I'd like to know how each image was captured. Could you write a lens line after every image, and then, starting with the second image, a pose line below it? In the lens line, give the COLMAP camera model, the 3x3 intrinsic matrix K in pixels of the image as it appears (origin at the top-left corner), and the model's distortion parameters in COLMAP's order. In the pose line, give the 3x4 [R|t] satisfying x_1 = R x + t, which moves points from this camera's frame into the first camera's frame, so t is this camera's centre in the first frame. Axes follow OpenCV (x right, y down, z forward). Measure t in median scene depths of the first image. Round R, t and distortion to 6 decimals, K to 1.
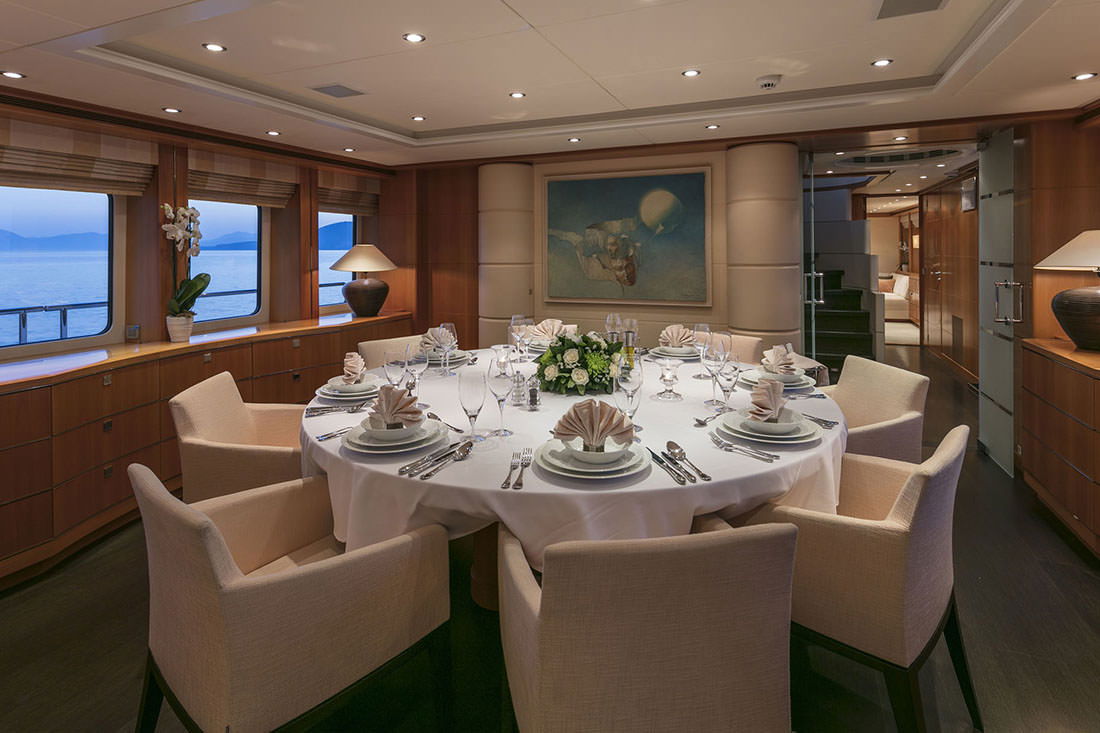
lens RADIAL K [[571.9, 0, 546.6], [0, 571.9, 247.0], [0, 0, 1]] dist [0.002401, 0.000273]
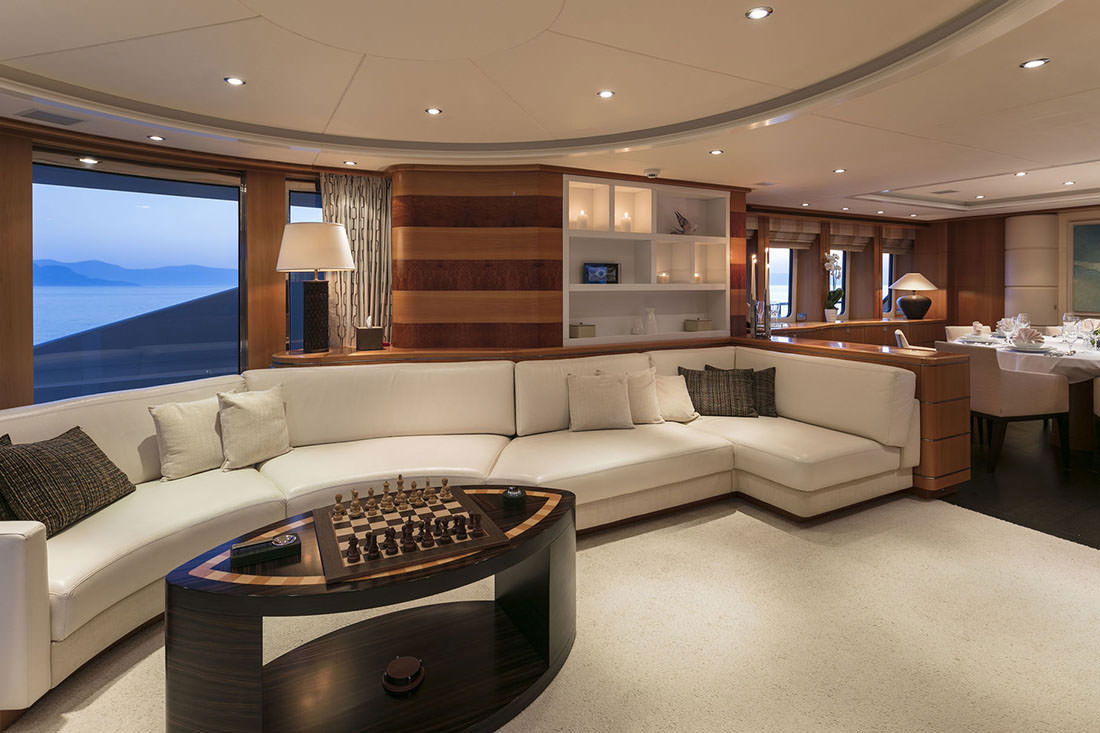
lens RADIAL K [[560.6, 0, 552.1], [0, 560.6, 282.5], [0, 0, 1]] dist [0.002562, 0.000578]
pose [[0.784422, 0.003773, -0.620216, -0.142527], [-0.001516, 0.999990, 0.004166, 0.015928], [0.620226, -0.002328, 0.784420, -0.824126]]
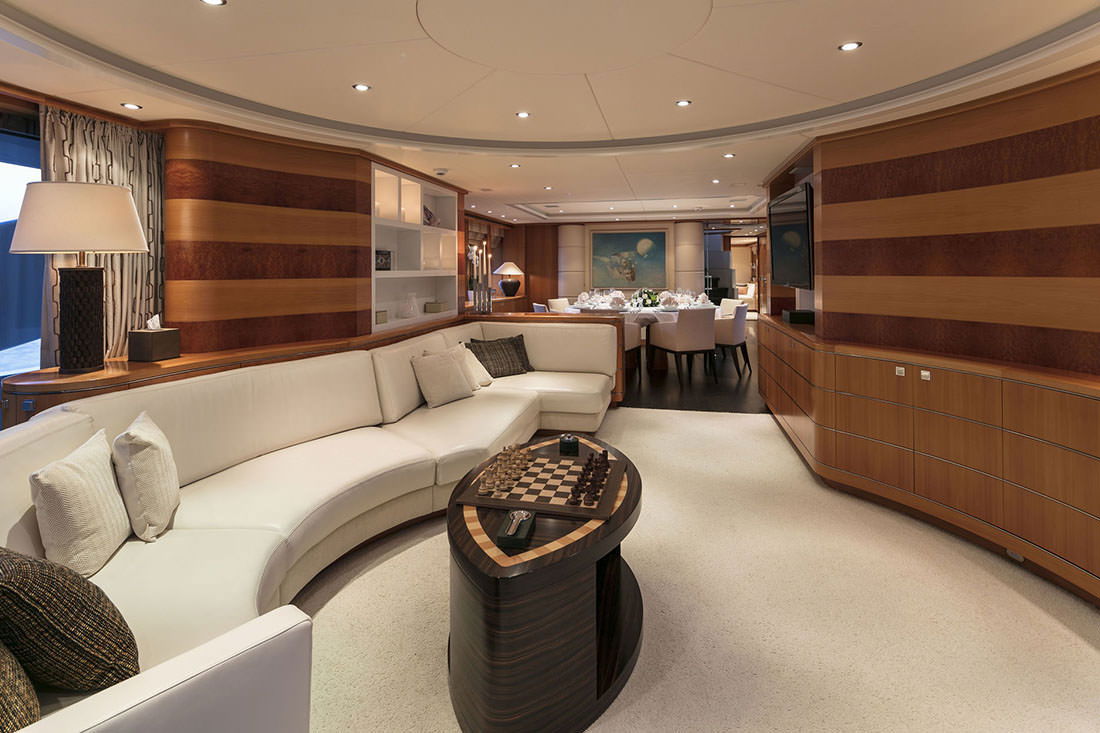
lens RADIAL K [[546.6, 0, 544.1], [0, 546.6, 264.1], [0, 0, 1]] dist [0.002349, 0.000636]
pose [[0.984706, 0.004429, 0.174170, -0.547289], [-0.003295, 0.999971, -0.006798, 0.016120], [-0.174195, 0.006120, 0.984692, -1.014093]]
